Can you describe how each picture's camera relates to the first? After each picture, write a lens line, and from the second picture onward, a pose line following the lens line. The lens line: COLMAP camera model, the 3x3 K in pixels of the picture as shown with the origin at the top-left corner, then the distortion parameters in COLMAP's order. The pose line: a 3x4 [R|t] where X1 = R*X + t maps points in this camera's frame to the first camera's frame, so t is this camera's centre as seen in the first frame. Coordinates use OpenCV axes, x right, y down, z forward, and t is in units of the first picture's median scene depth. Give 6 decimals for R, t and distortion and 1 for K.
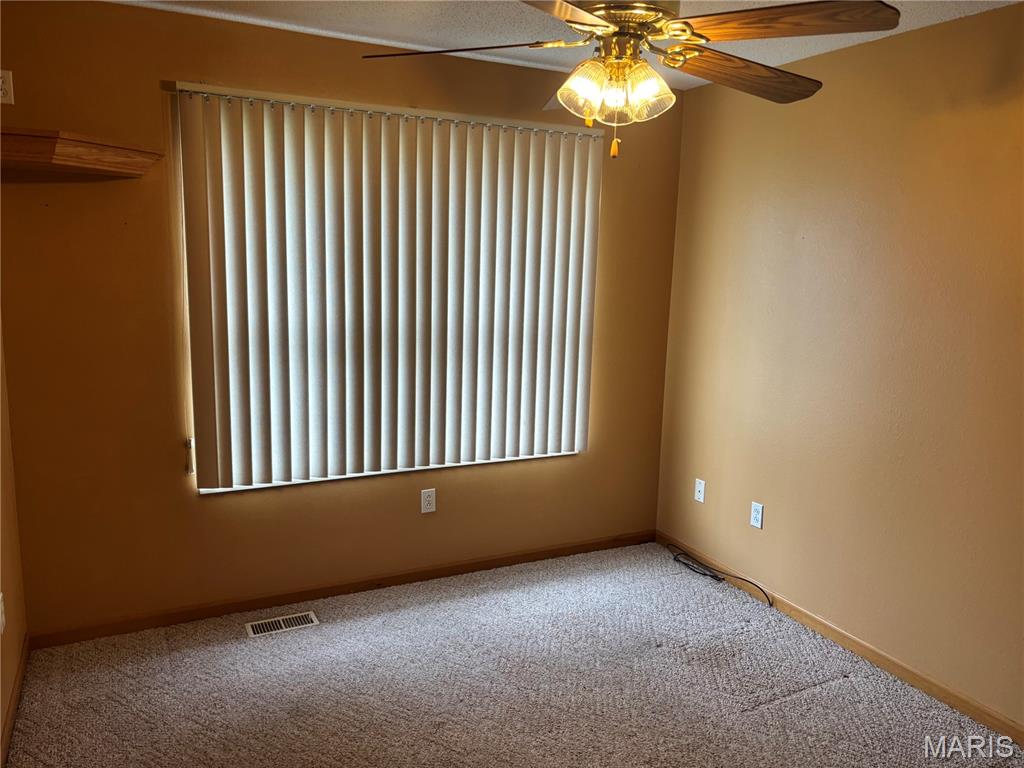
lens RADIAL K [[929.8, 0, 512.1], [0, 929.8, 436.6], [0, 0, 1]] dist [-0.002648, -0.003207]
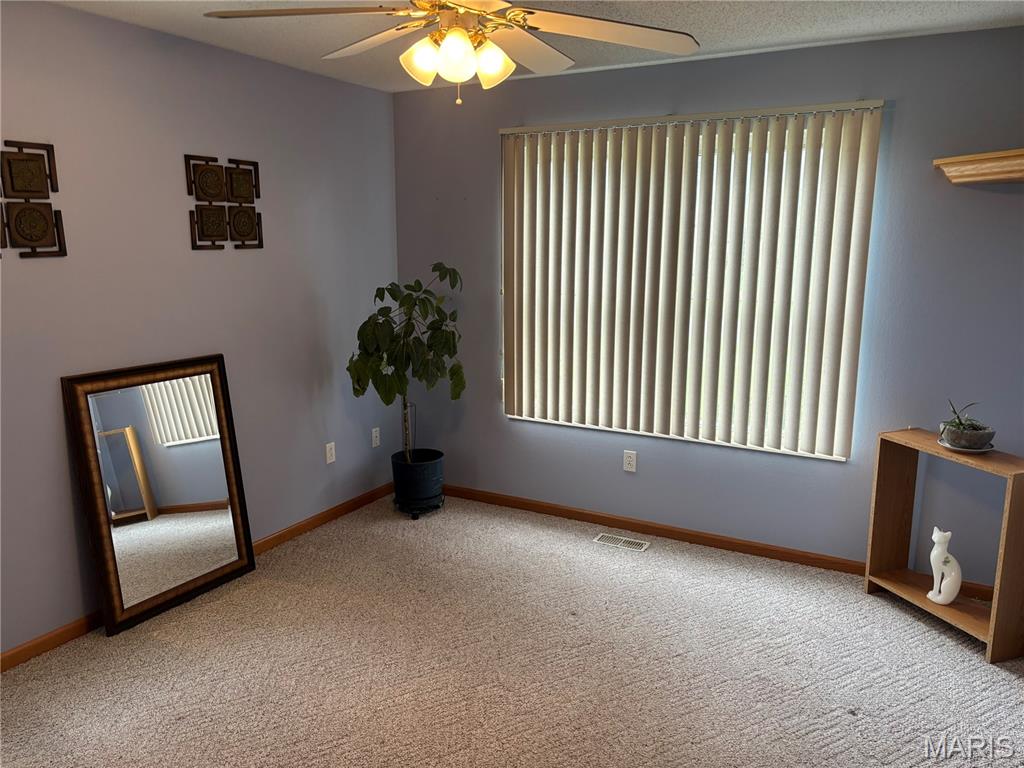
lens RADIAL K [[769.4, 0, 512.2], [0, 769.4, 389.2], [0, 0, 1]] dist [0.056207, -0.074169]
pose [[0.496700, 0.139362, -0.856661, 0.663084], [-0.160013, 0.984809, 0.067432, -0.060427], [0.853045, 0.103583, 0.511454, 0.397794]]
